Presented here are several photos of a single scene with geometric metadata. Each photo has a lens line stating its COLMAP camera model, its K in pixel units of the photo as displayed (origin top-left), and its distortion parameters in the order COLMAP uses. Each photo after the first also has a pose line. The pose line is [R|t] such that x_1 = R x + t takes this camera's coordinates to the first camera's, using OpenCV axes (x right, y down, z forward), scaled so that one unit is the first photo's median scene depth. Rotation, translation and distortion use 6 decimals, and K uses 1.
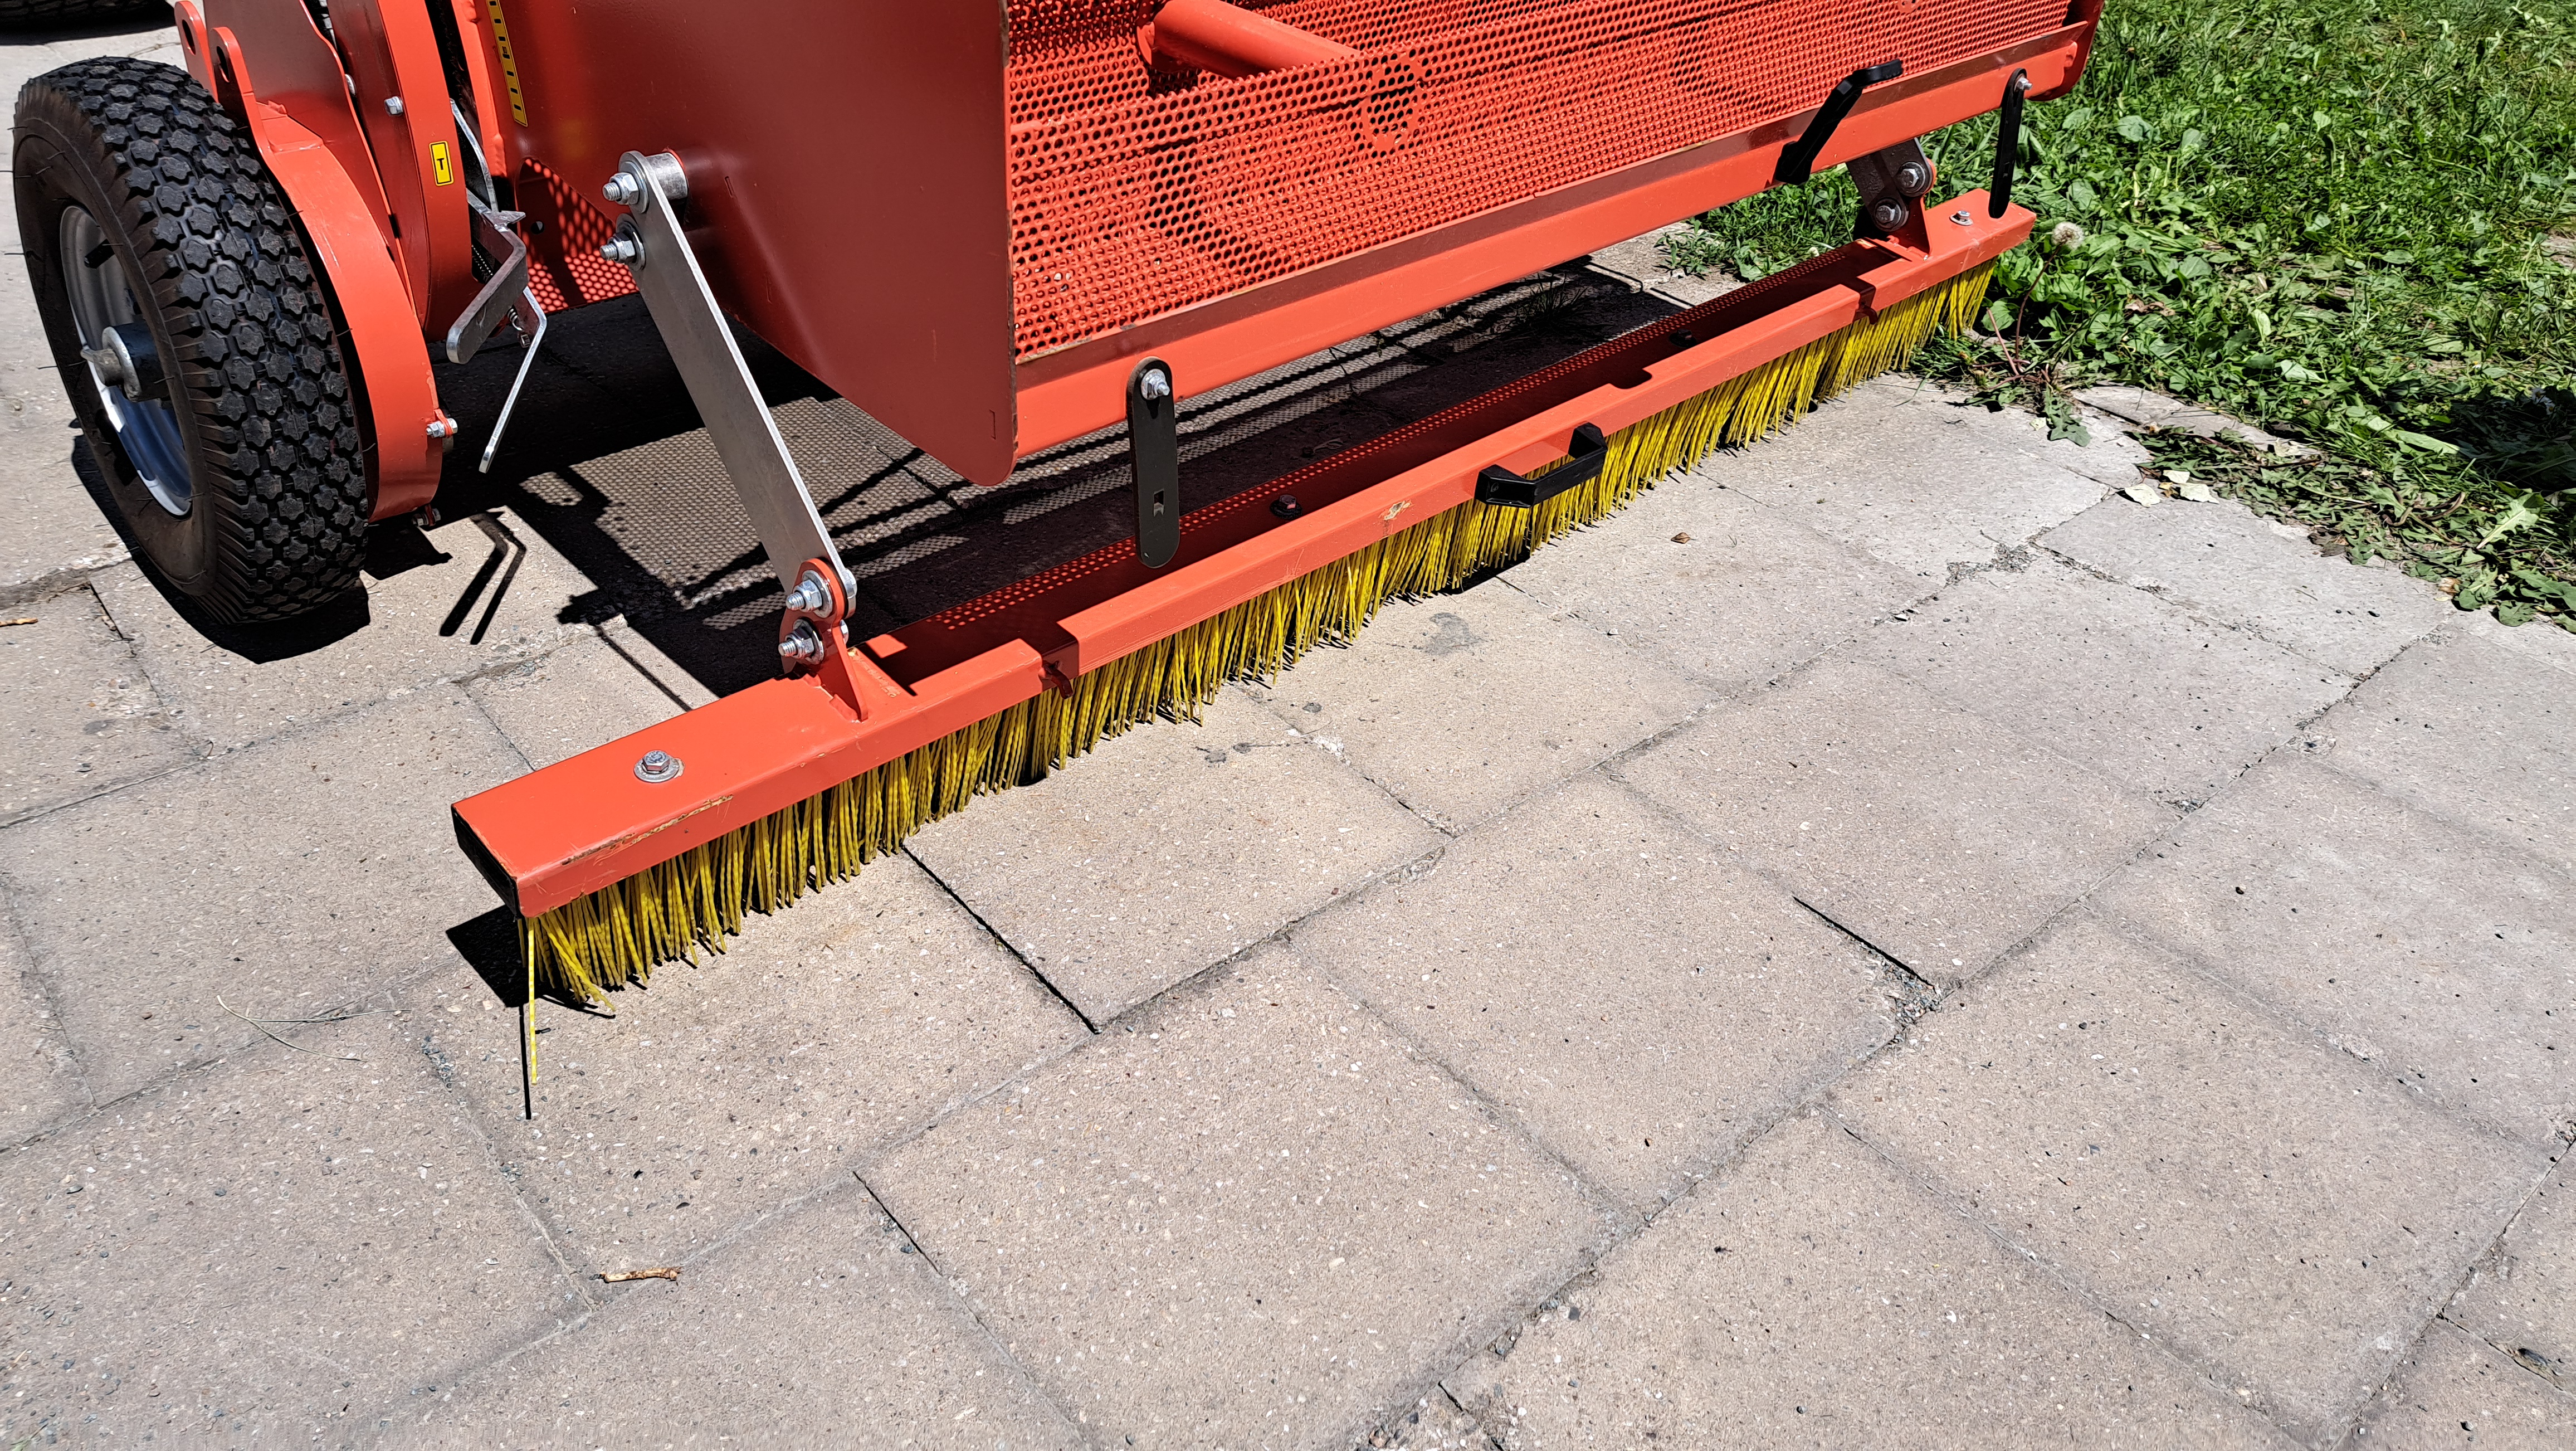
lens RADIAL K [[1856.5, 0, 1339.0], [0, 1856.5, 656.1], [0, 0, 1]] dist [0.082819, -0.103727]
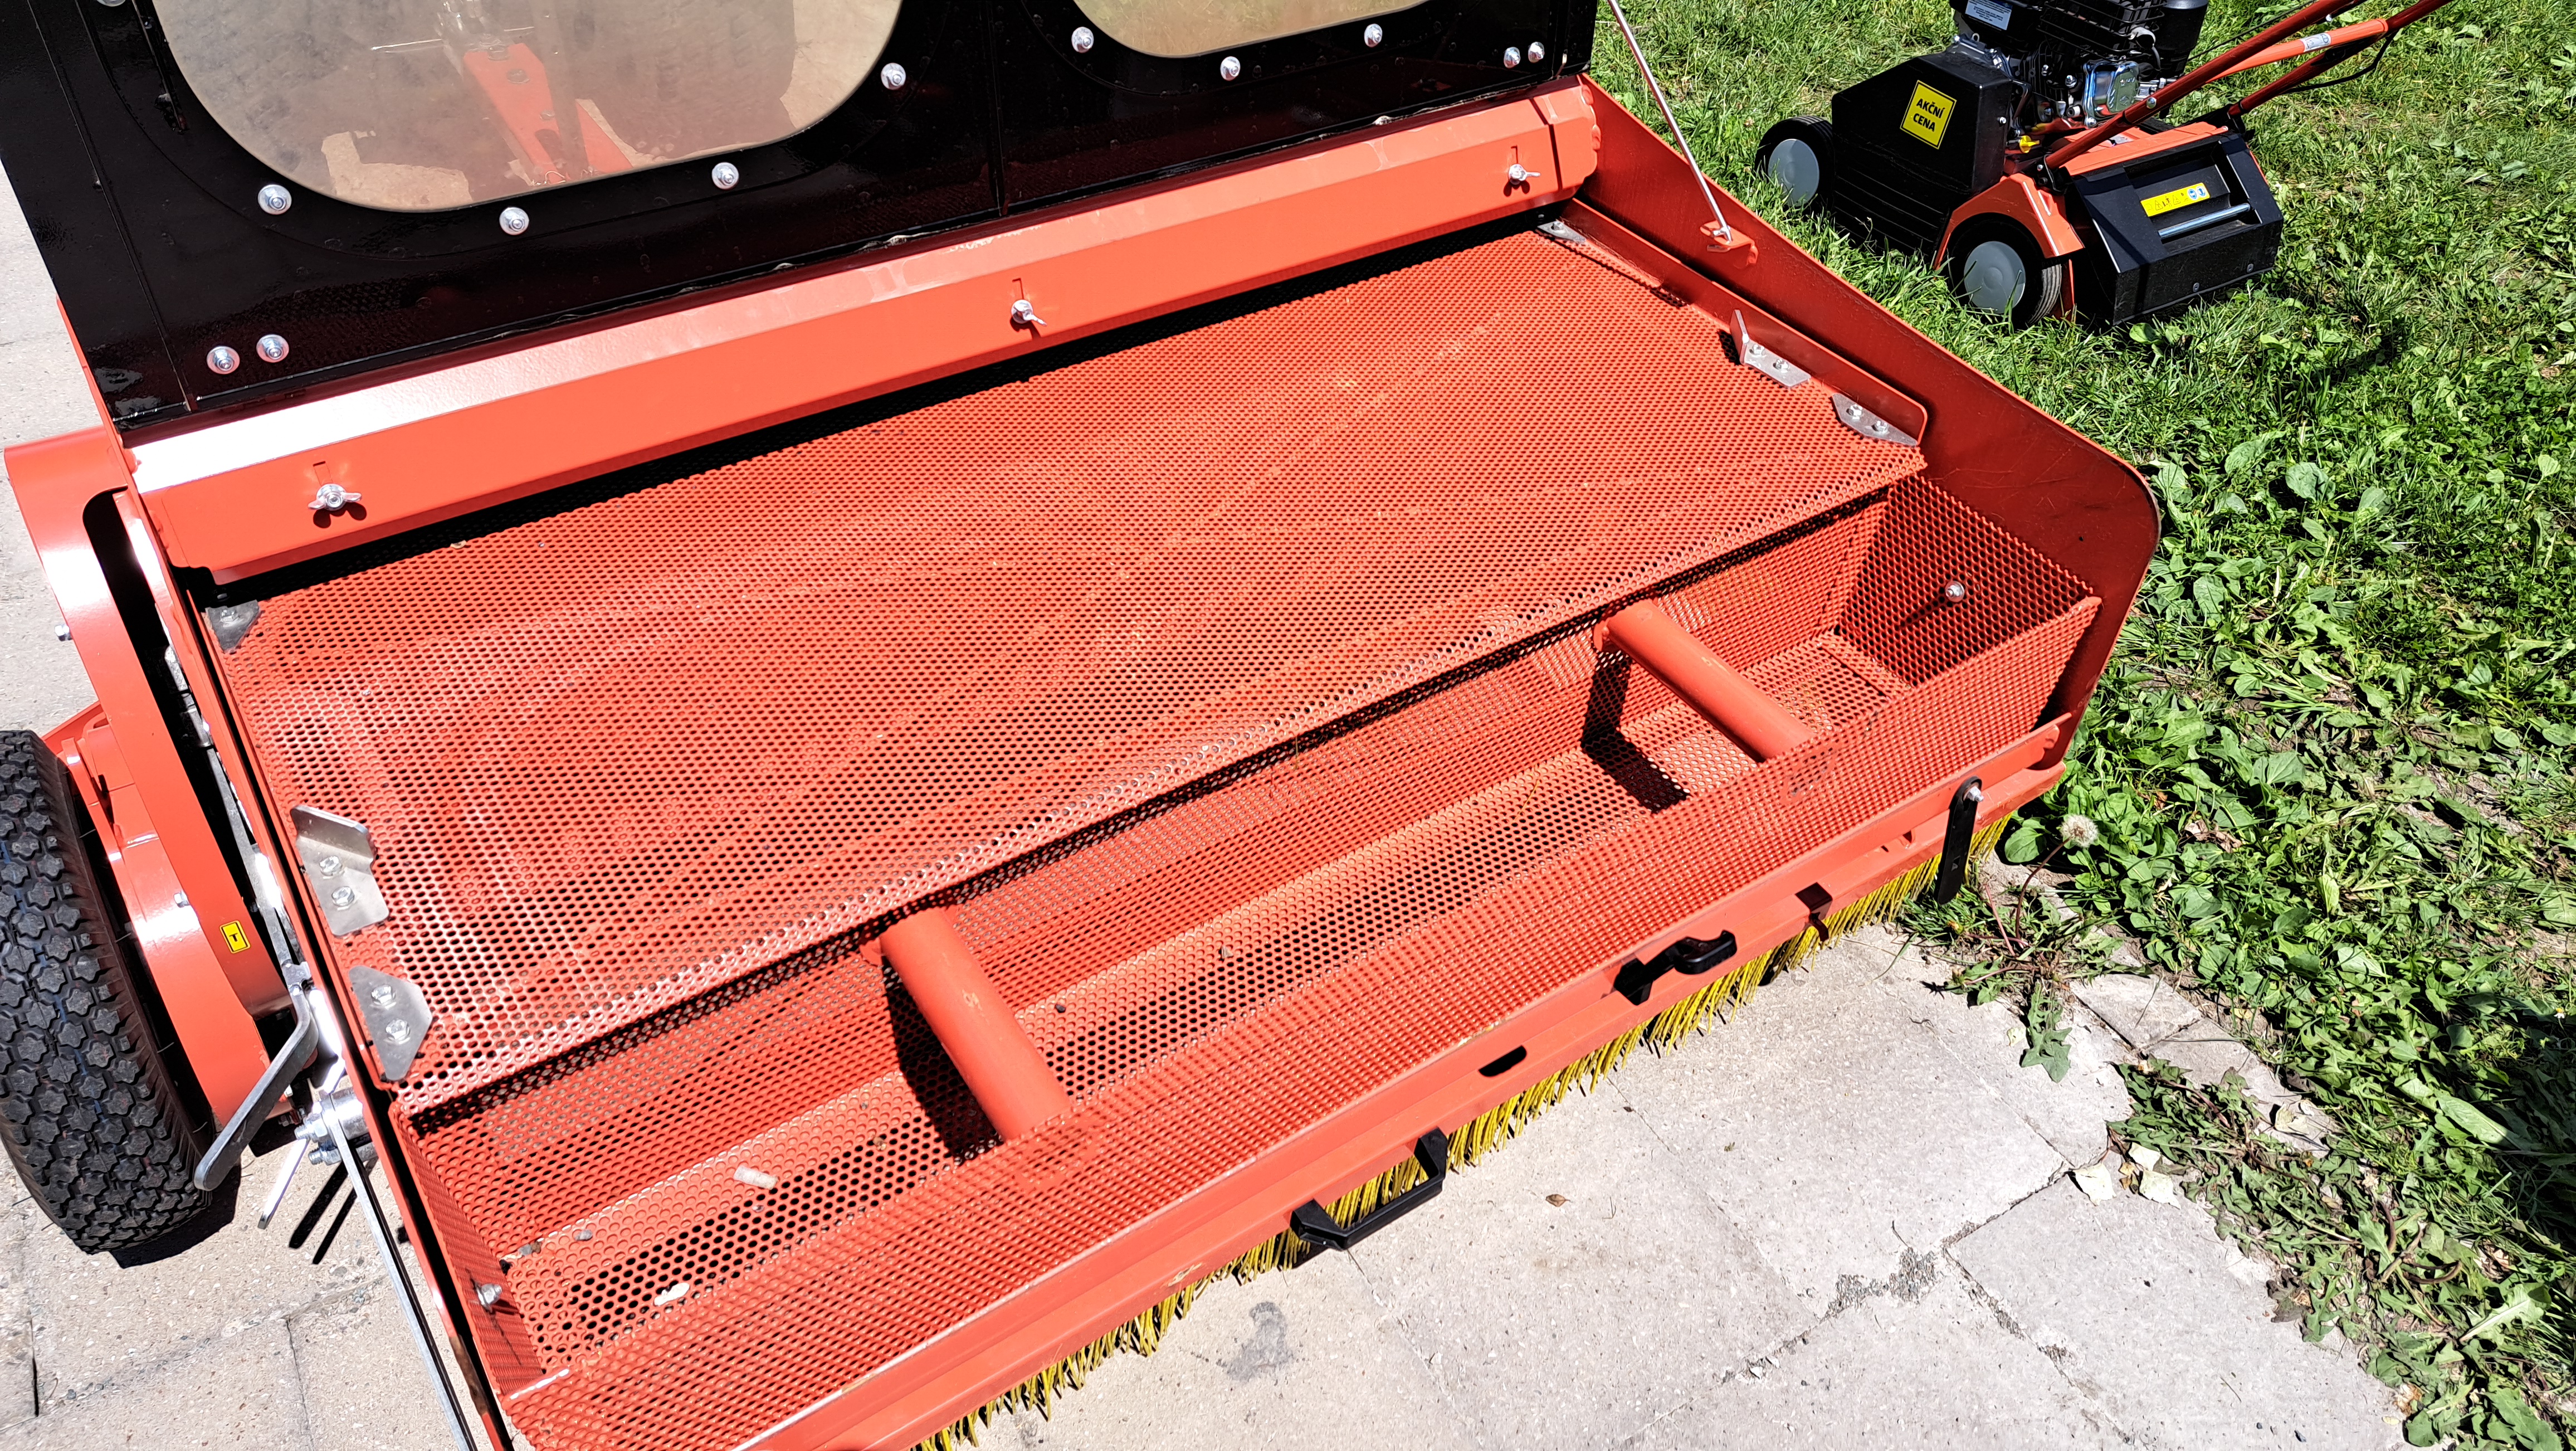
lens RADIAL K [[1826.5, 0, 1314.8], [0, 1826.5, 656.3], [0, 0, 1]] dist [0.043628, -0.037569]
pose [[0.982078, 0.116602, -0.148075, 0.214664], [-0.097536, 0.986693, 0.130087, -0.565006], [0.161273, -0.113313, 0.980383, 0.125144]]
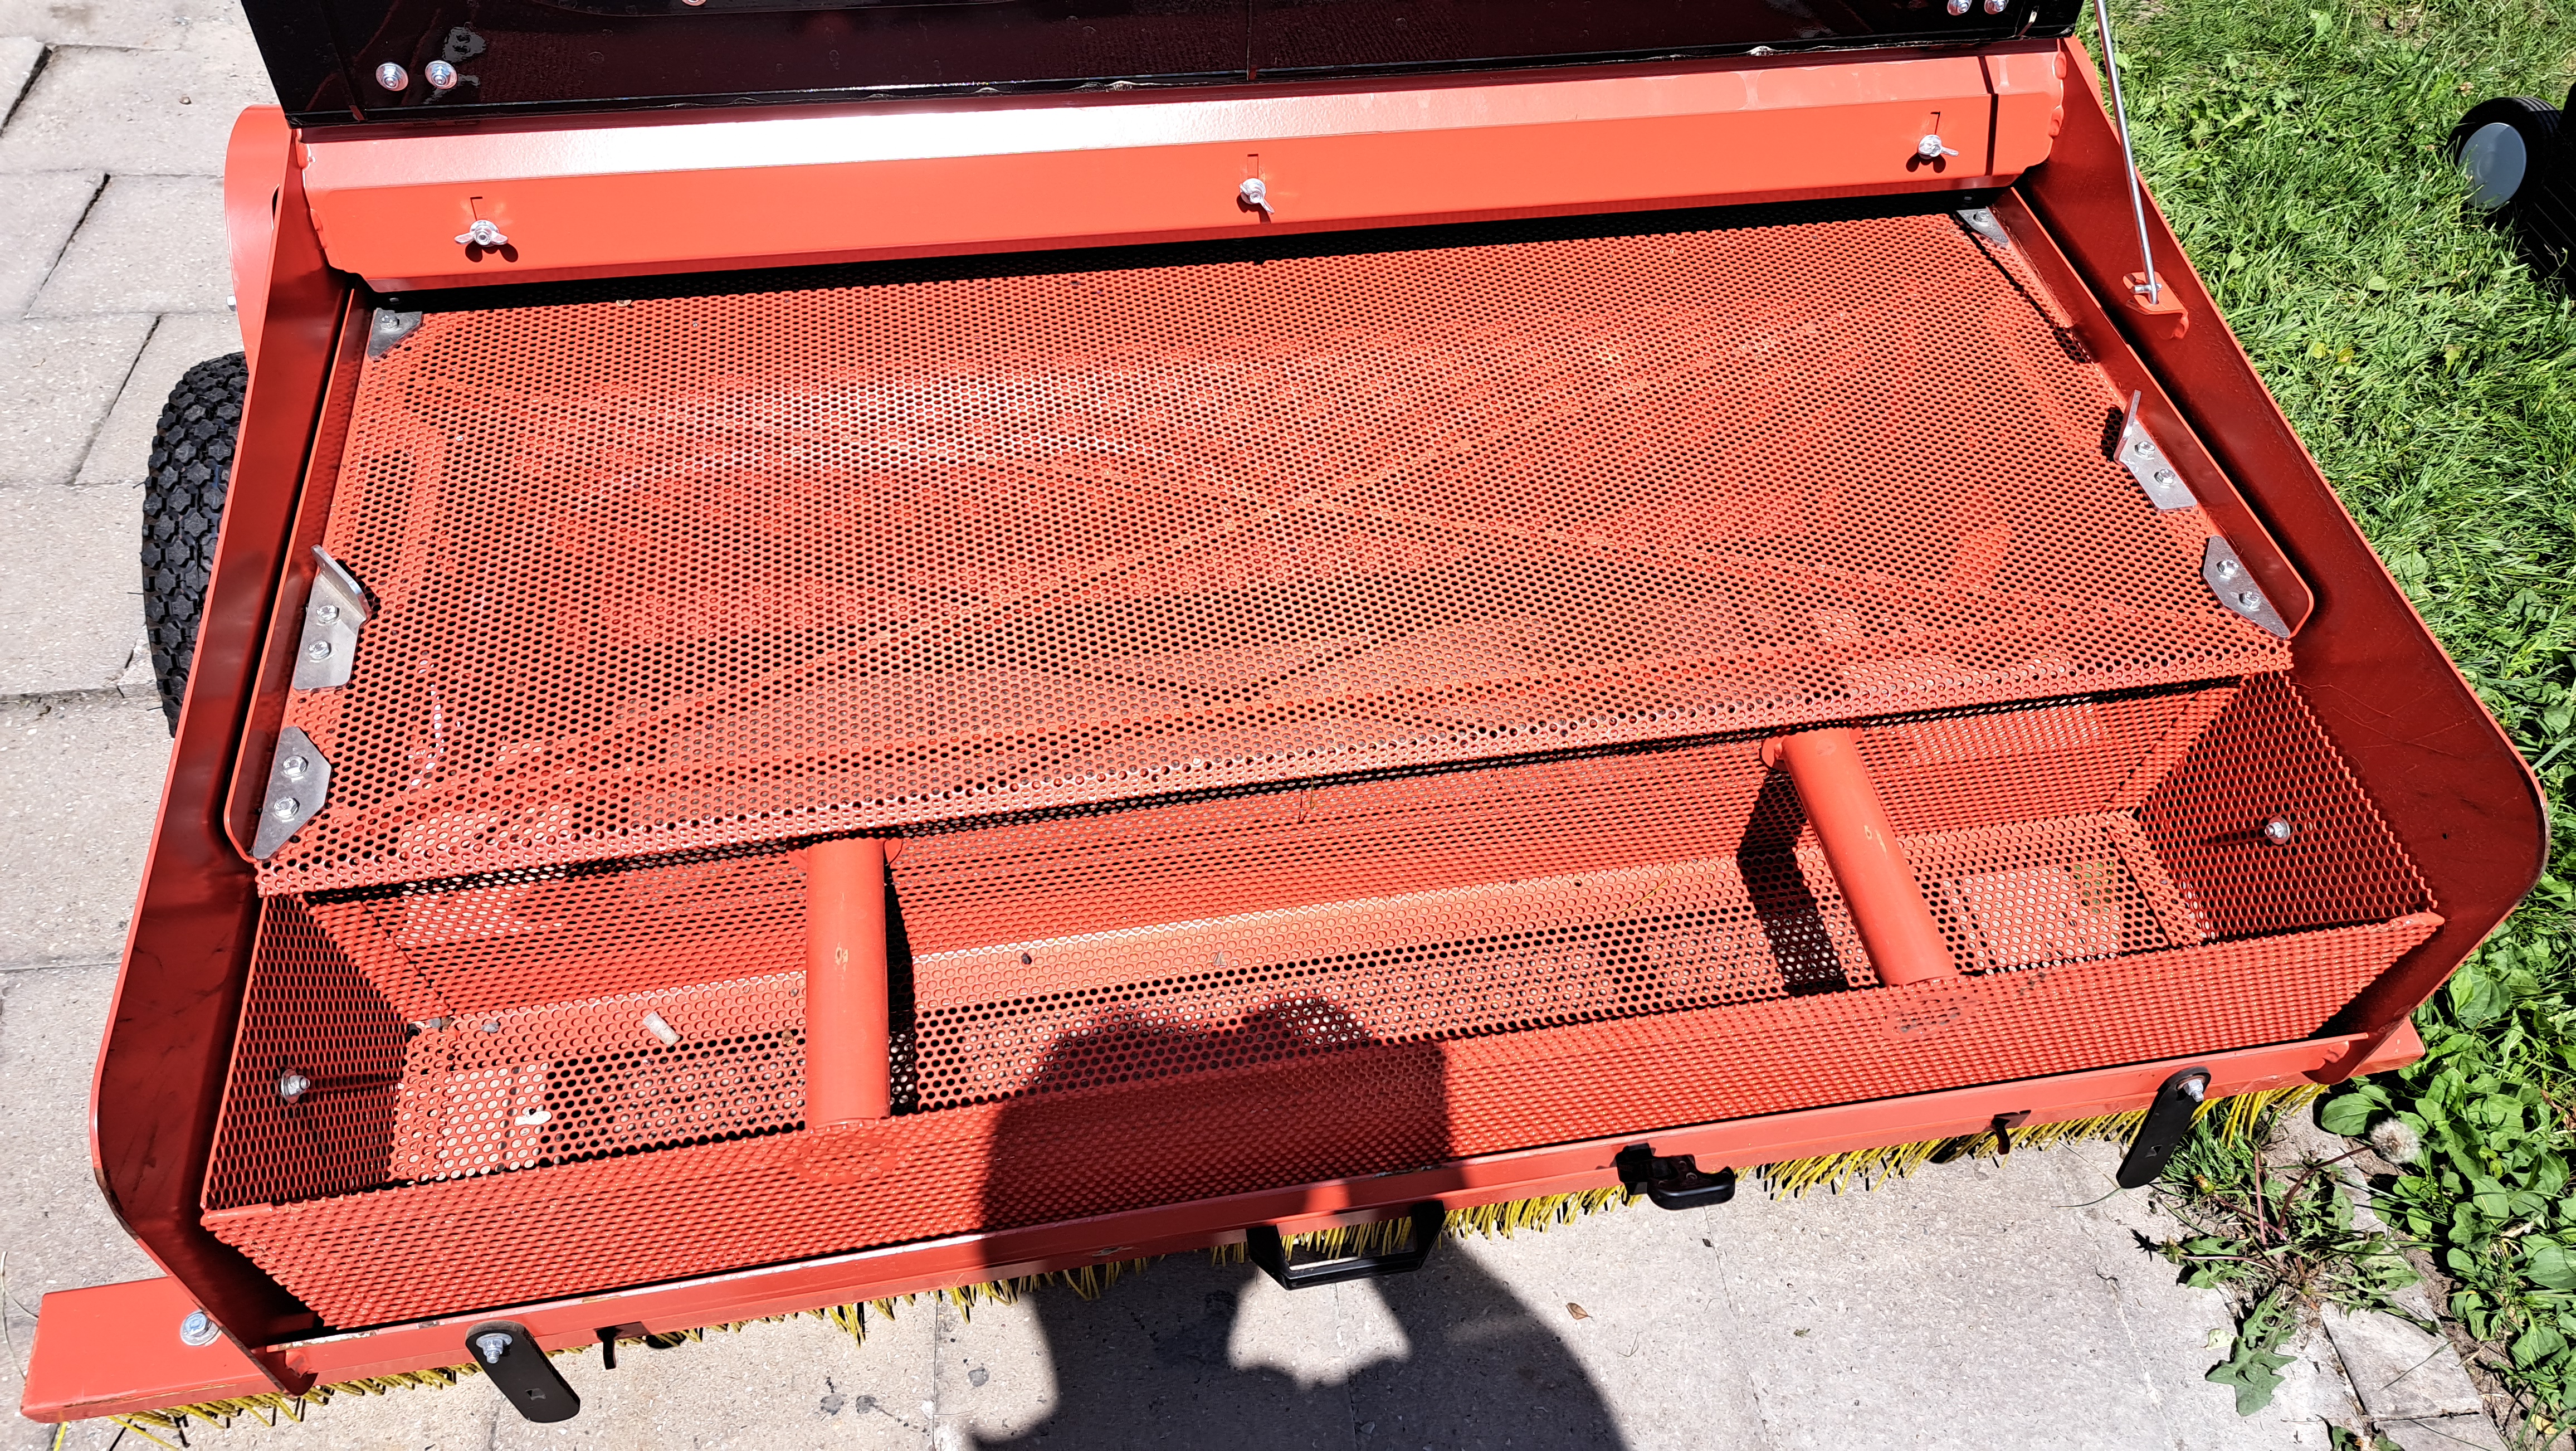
lens RADIAL K [[1826.5, 0, 1314.8], [0, 1826.5, 656.3], [0, 0, 1]] dist [0.043628, -0.037569]
pose [[0.818146, 0.424818, -0.387515, 0.359953], [-0.314946, 0.894915, 0.316128, -0.702790], [0.481089, -0.136593, 0.865965, 0.334602]]
